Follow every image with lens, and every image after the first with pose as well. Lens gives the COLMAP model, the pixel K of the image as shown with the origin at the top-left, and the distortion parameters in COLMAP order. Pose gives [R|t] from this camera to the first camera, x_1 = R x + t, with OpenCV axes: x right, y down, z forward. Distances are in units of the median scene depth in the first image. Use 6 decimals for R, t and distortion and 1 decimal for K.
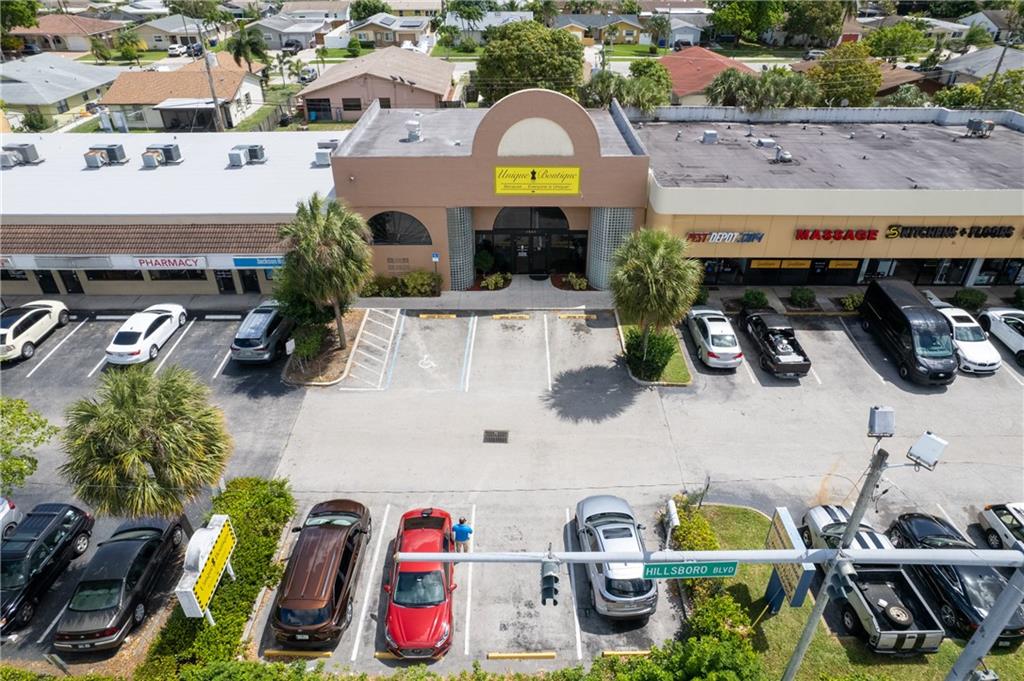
lens RADIAL K [[646.7, 0, 512.0], [0, 646.7, 340.5], [0, 0, 1]] dist [-0.069891, 0.058828]
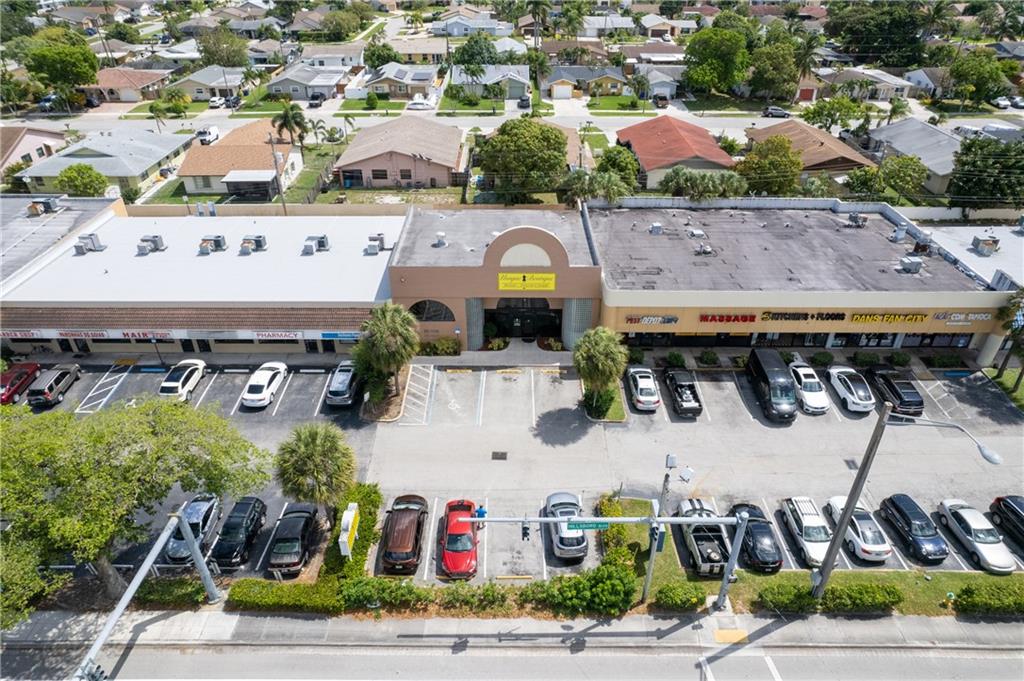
lens RADIAL K [[646.7, 0, 512.0], [0, 646.7, 340.5], [0, 0, 1]] dist [-0.069891, 0.058828]
pose [[0.999991, 0.002361, 0.003580, -0.000044], [-0.002377, 0.999986, 0.004692, -0.117053], [-0.003569, -0.004700, 0.999983, -0.485192]]
